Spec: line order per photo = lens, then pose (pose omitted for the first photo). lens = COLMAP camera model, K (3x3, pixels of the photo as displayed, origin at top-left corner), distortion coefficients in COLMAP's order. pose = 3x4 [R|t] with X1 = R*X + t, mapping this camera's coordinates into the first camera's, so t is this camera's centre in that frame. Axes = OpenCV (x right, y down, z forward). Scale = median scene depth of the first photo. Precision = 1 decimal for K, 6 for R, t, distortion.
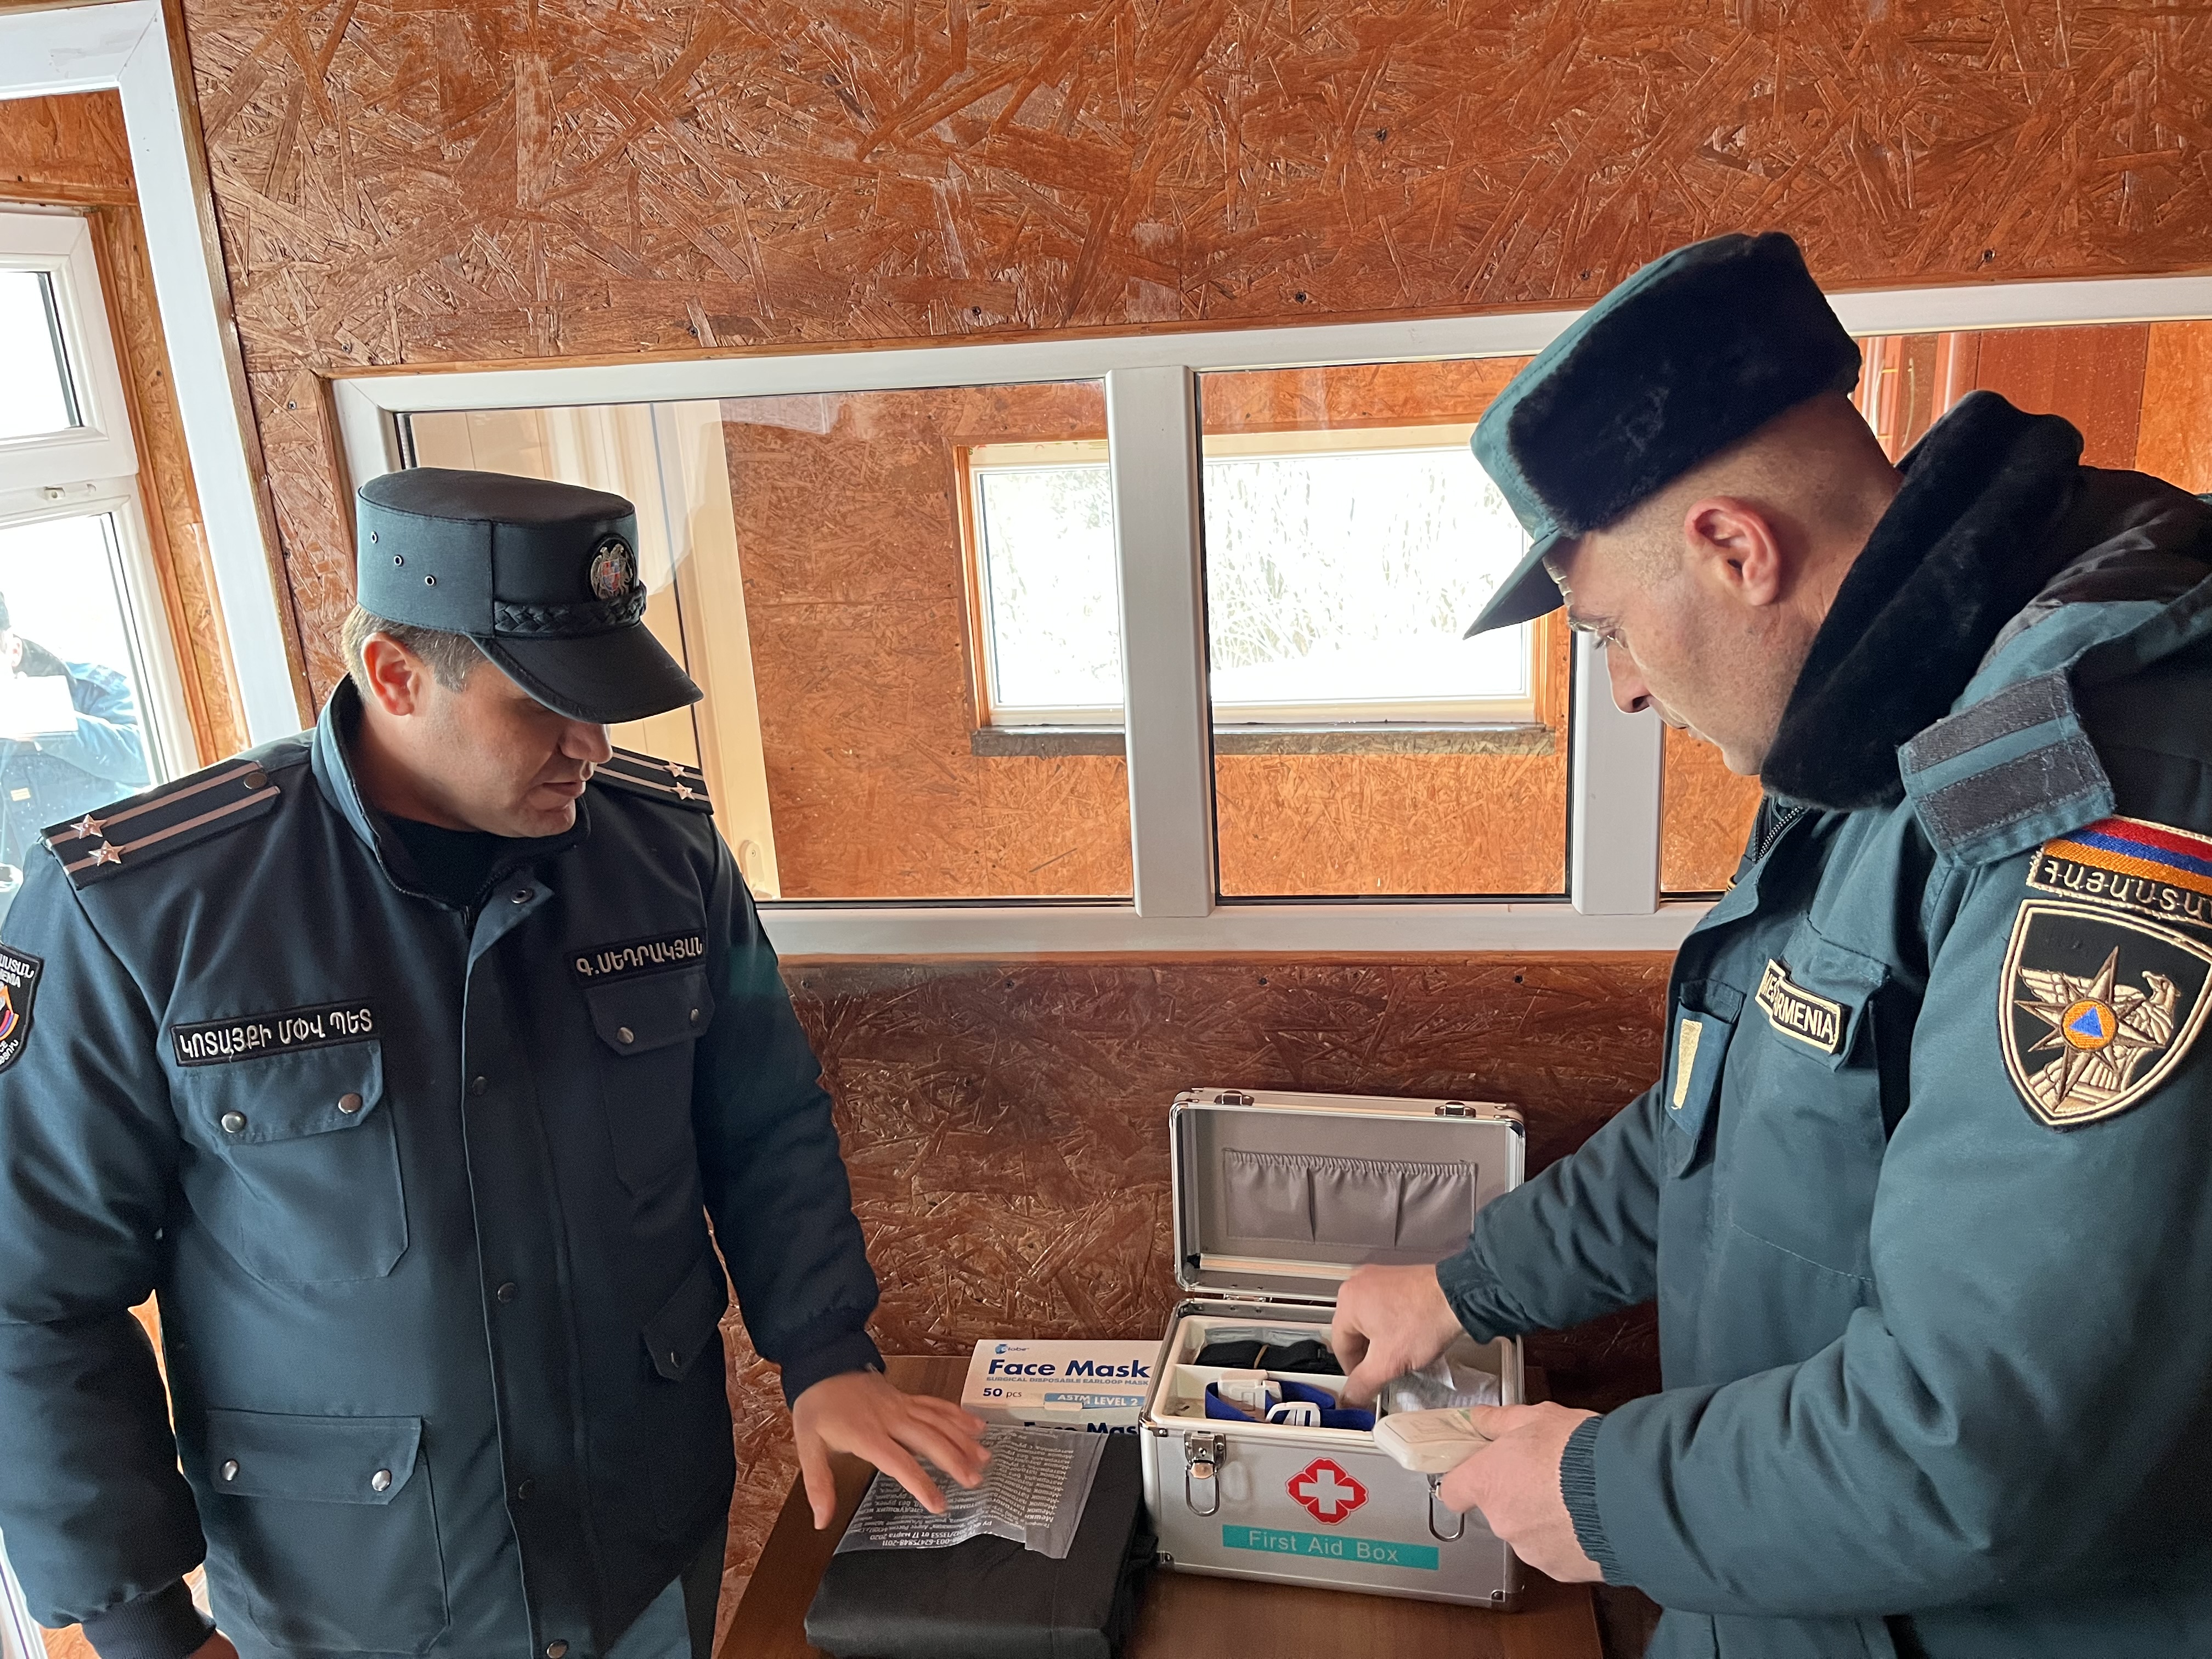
lens RADIAL K [[1698.4, 0, 1106.0], [0, 1698.4, 829.5], [0, 0, 1]] dist [0.045661, -0.076499]
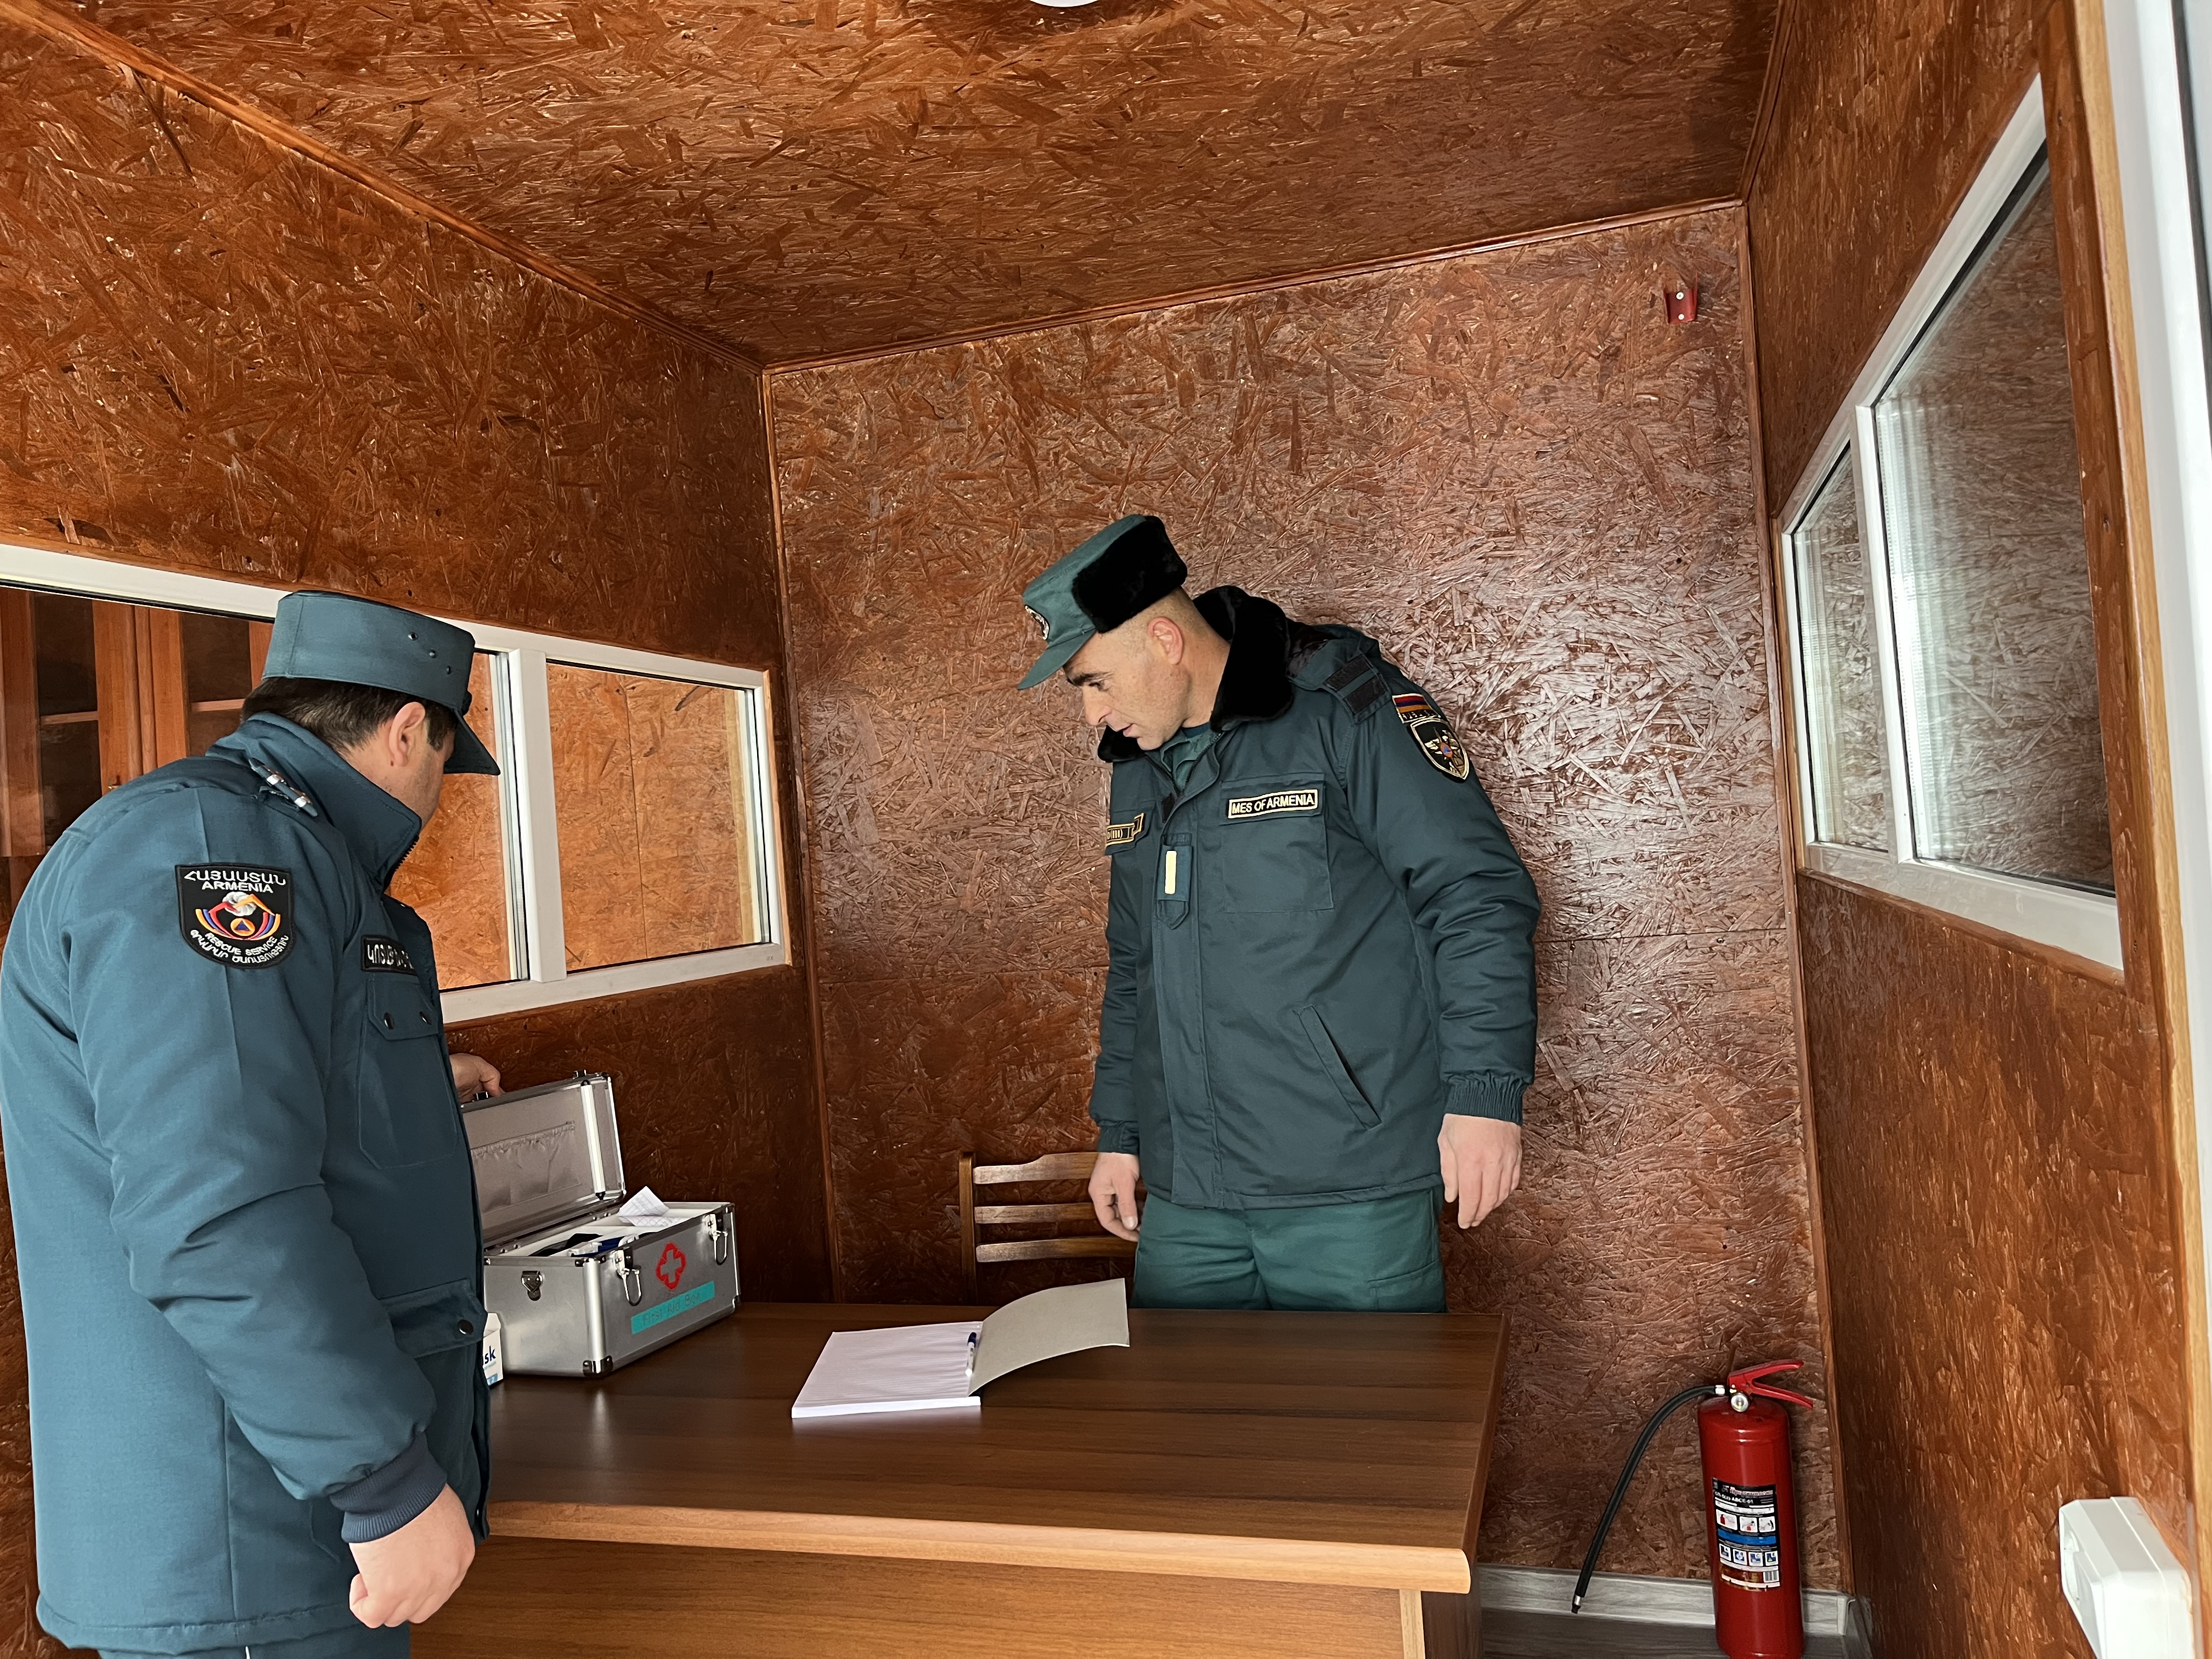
lens RADIAL K [[1698.4, 0, 1106.0], [0, 1698.4, 829.5], [0, 0, 1]] dist [0.045661, -0.076499]
pose [[0.187472, 0.057196, 0.980603, -1.330886], [0.316029, 0.941712, -0.115346, 0.292887], [-0.930043, 0.331523, 0.158469, 0.203055]]
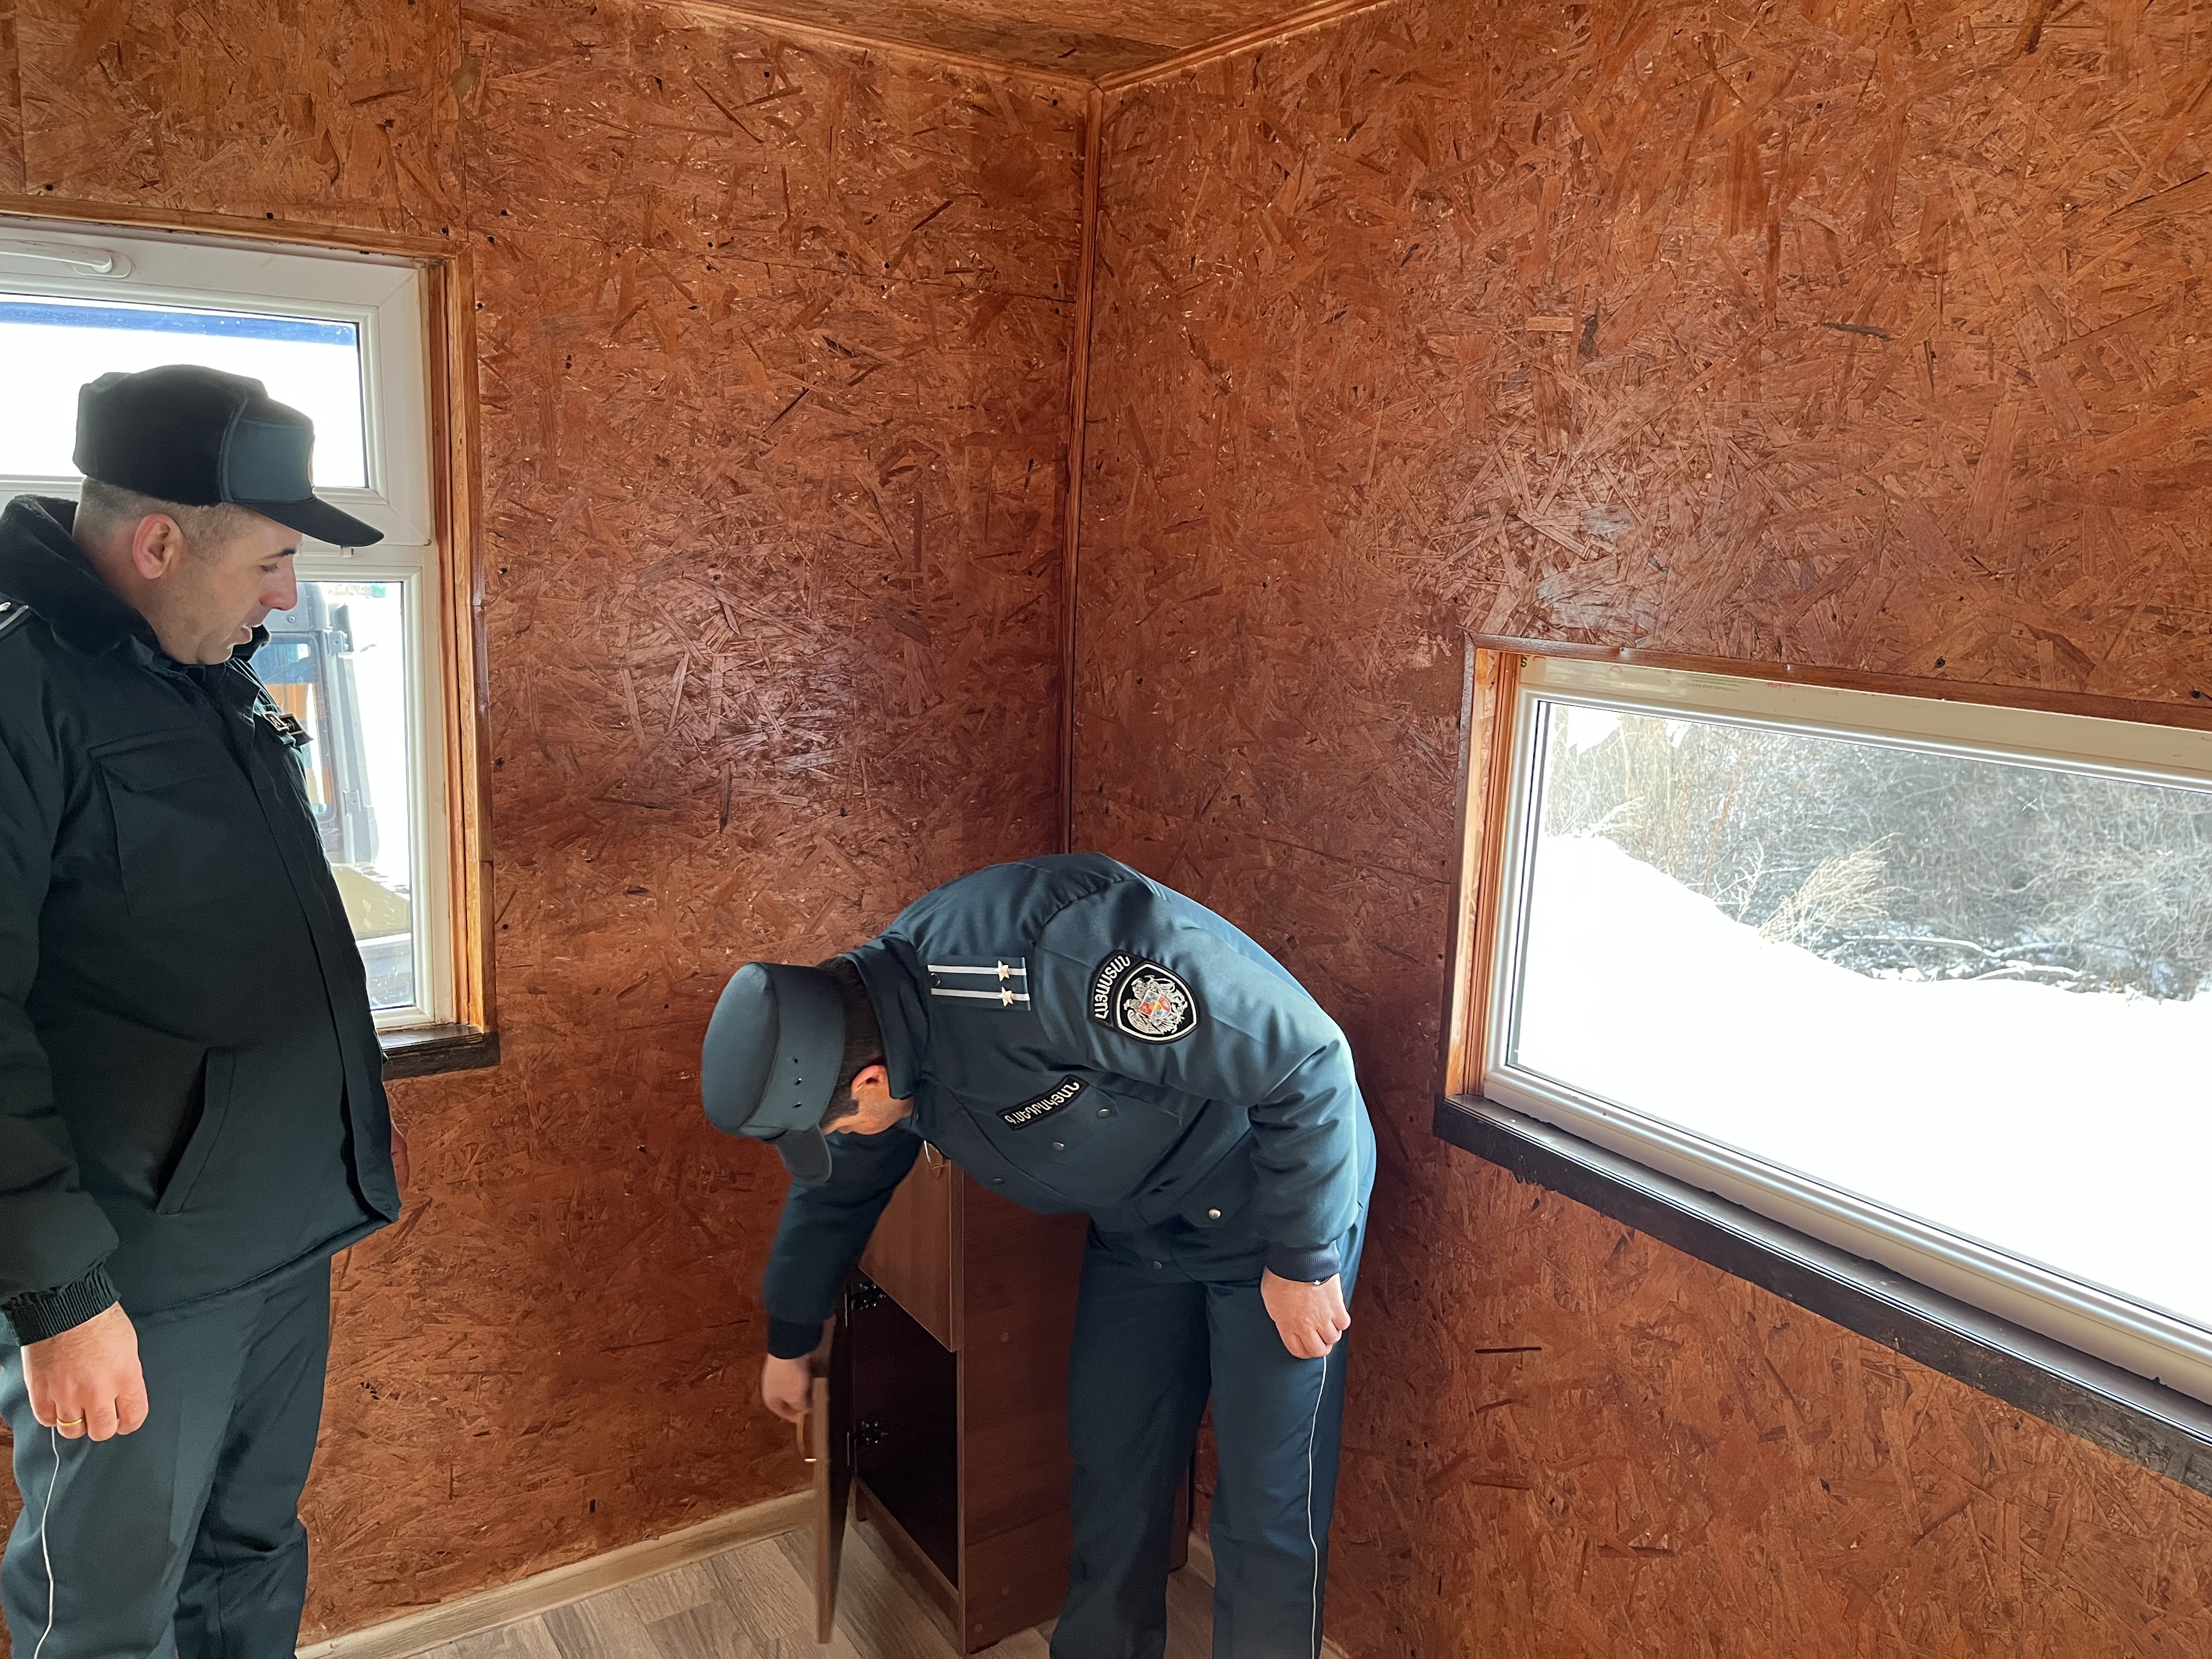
lens RADIAL K [[1698.4, 0, 1106.0], [0, 1698.4, 829.5], [0, 0, 1]] dist [0.045661, -0.076499]
pose [[0.644787, 0.207596, -0.735632, 0.303146], [-0.284527, 0.958436, 0.021082, -0.141226], [0.709433, 0.195713, 0.677054, 0.514277]]
